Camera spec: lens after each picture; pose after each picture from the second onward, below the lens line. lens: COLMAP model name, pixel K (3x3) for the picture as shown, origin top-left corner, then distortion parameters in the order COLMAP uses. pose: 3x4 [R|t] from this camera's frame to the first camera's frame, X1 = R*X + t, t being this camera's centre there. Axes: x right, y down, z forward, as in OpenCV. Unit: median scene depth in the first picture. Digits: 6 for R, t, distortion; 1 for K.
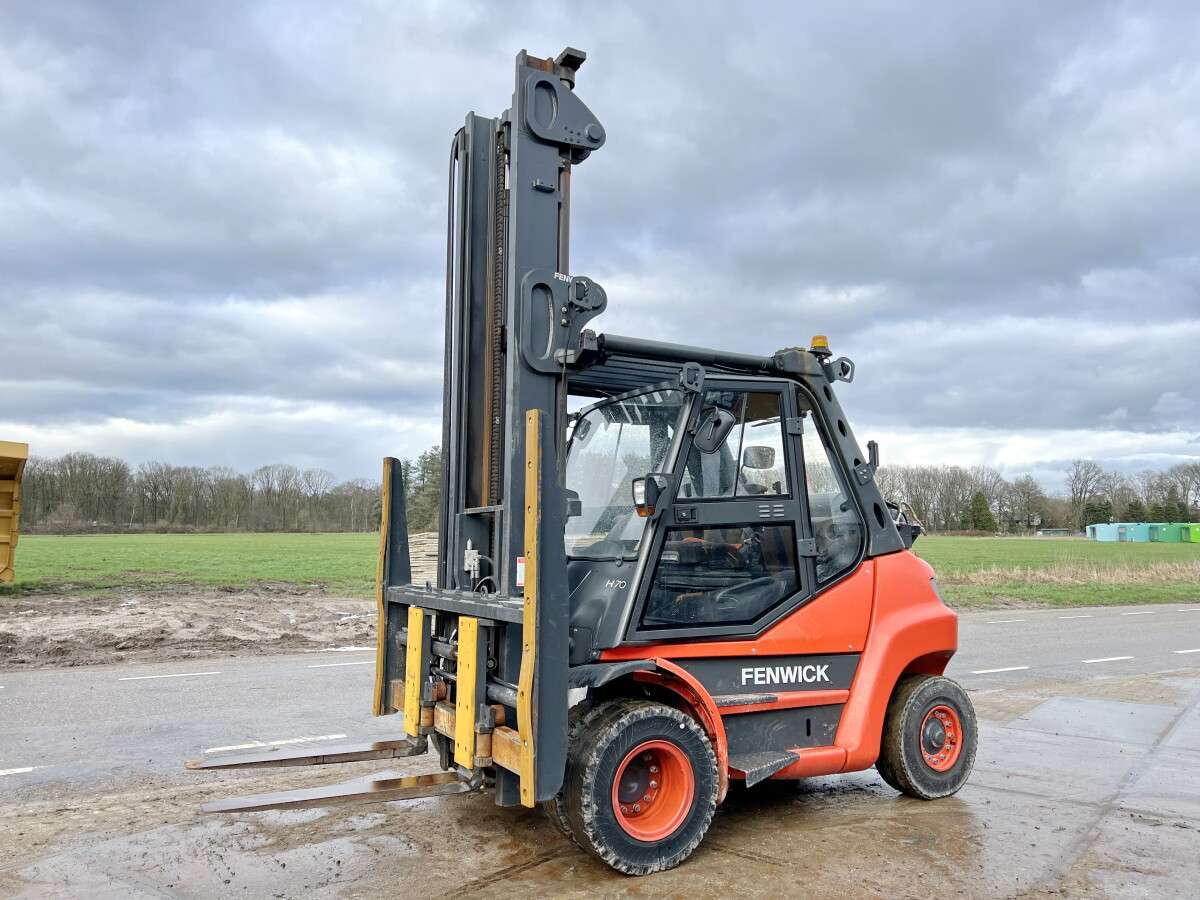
lens RADIAL K [[899.7, 0, 605.5], [0, 899.7, 453.0], [0, 0, 1]] dist [0.050049, -0.052666]
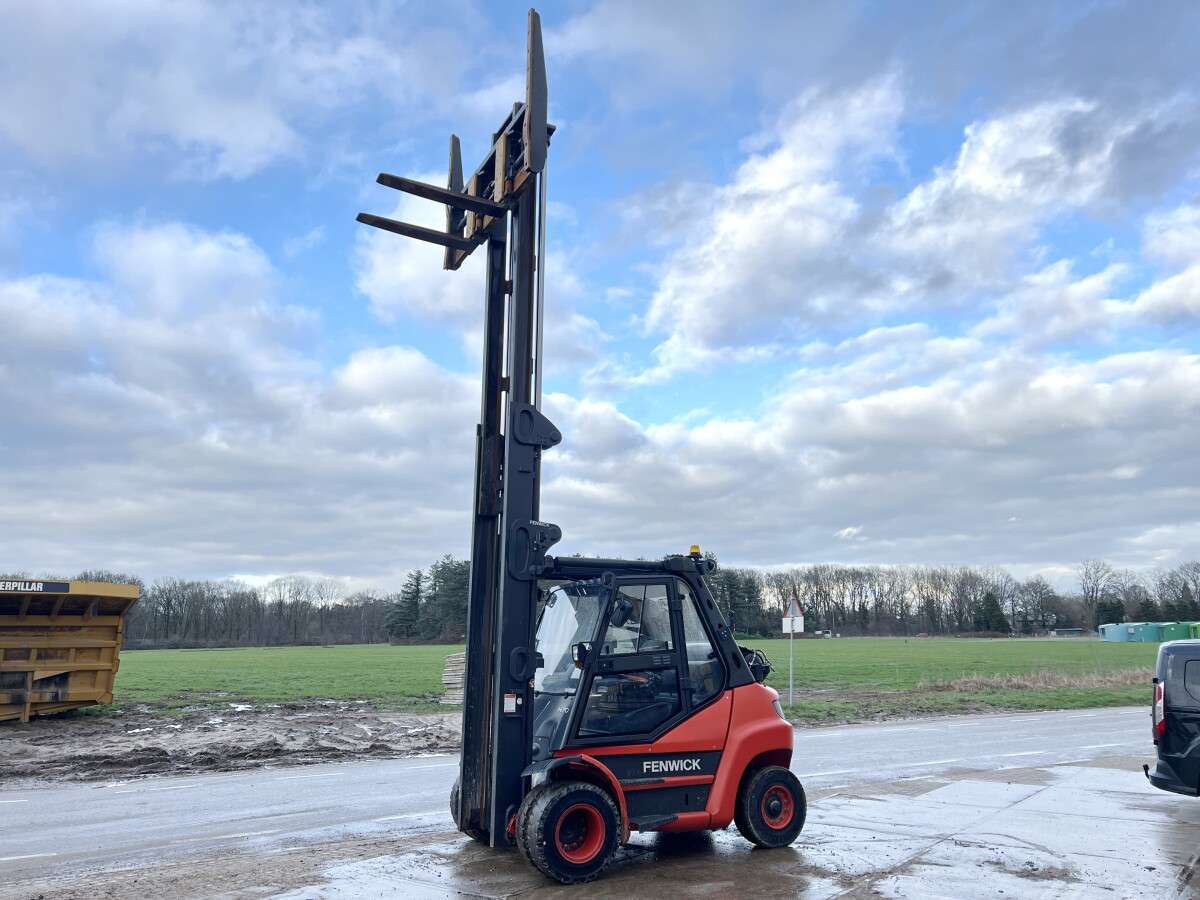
lens RADIAL K [[899.7, 0, 605.5], [0, 899.7, 453.0], [0, 0, 1]] dist [0.050049, -0.052666]
pose [[0.999784, -0.018438, -0.009617, 0.104539], [0.017220, 0.993306, -0.114223, -0.120004], [0.011659, 0.114033, 0.993409, -0.636504]]
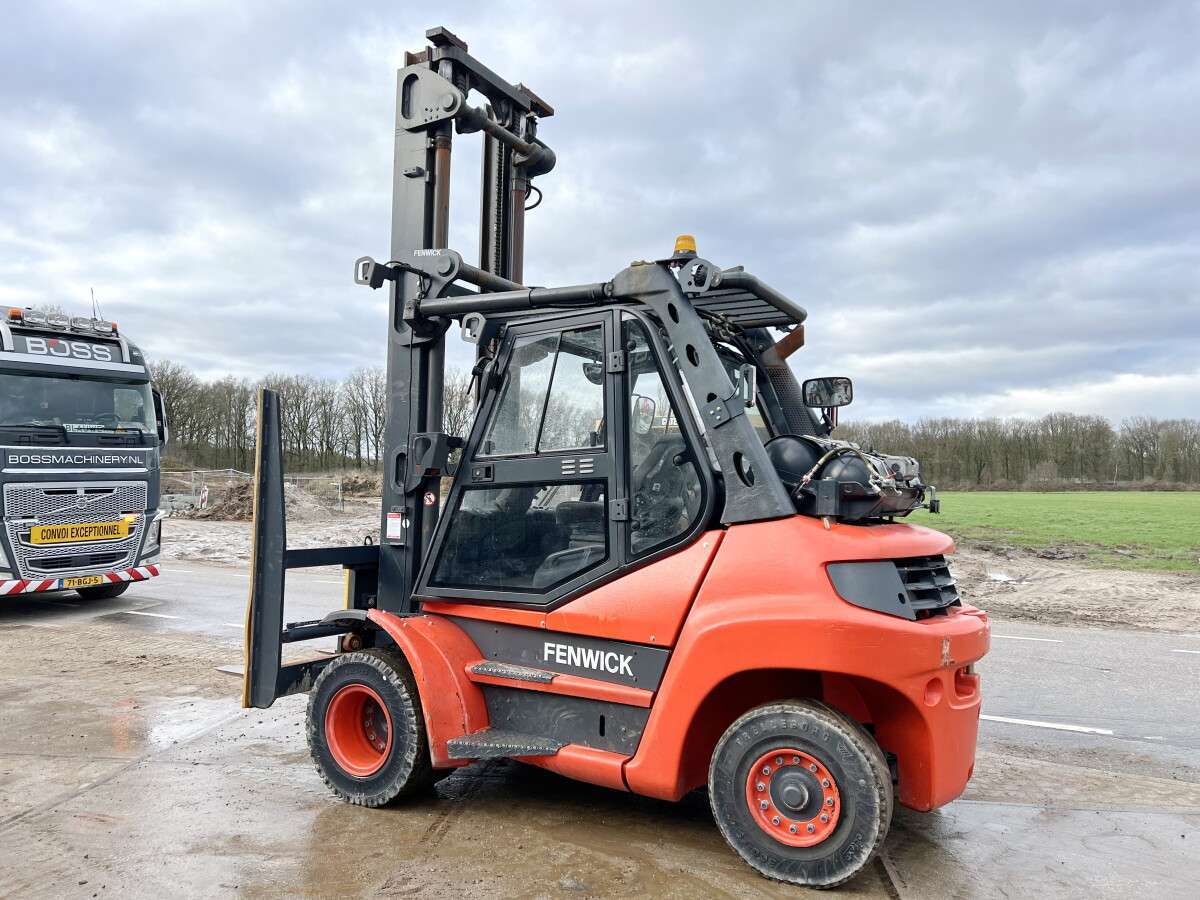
lens RADIAL K [[899.7, 0, 605.5], [0, 899.7, 453.0], [0, 0, 1]] dist [0.050049, -0.052666]
pose [[0.524707, -0.033841, -0.850610, 0.912653], [0.073473, 0.997281, 0.005646, 0.048291], [0.848106, -0.065459, 0.525767, 0.567448]]
